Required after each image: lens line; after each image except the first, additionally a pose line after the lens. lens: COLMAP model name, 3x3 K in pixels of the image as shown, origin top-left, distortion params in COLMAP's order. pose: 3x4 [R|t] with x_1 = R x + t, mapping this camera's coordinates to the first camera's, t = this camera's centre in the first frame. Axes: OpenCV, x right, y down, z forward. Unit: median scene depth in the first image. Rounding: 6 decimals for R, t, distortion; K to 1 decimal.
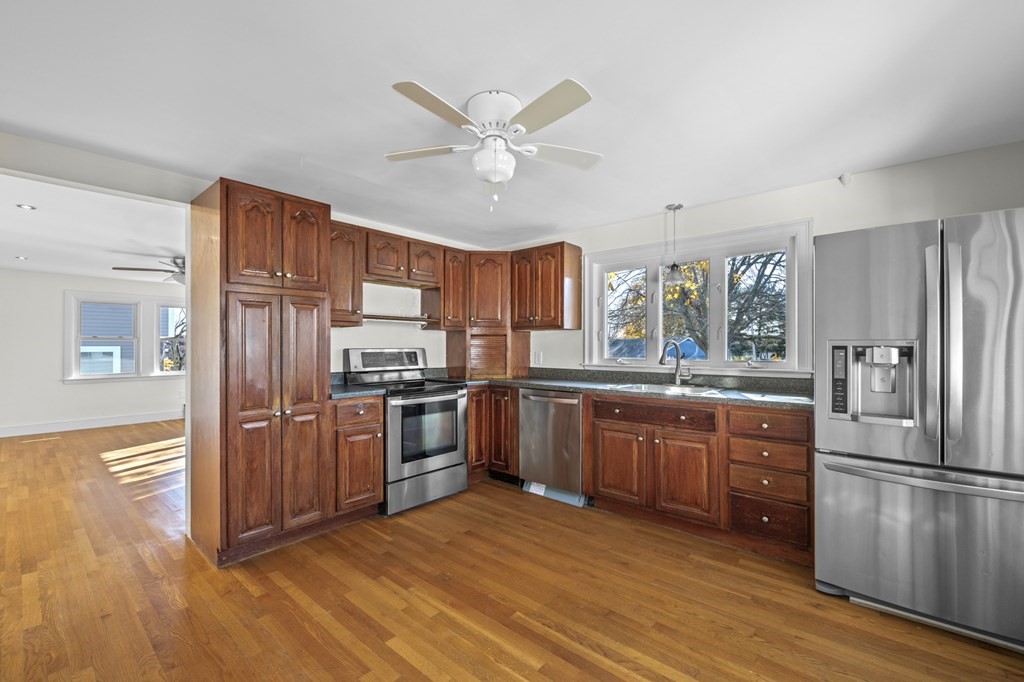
lens RADIAL K [[436.7, 0, 512.6], [0, 436.7, 342.4], [0, 0, 1]] dist [-0.003200, -0.000377]
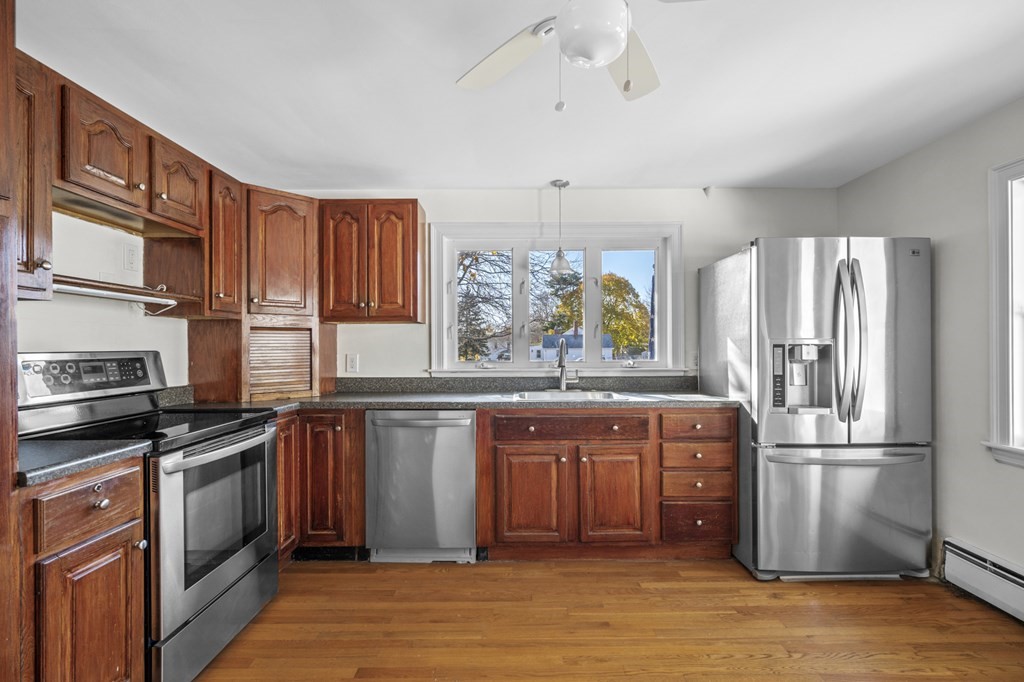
lens RADIAL K [[478.0, 0, 513.2], [0, 478.0, 343.3], [0, 0, 1]] dist [0.001386, -0.000358]
pose [[0.748013, 0.000324, 0.663684, -0.341696], [-0.002028, 0.999996, 0.001798, 0.003311], [-0.663681, -0.002691, 0.748011, 0.372899]]
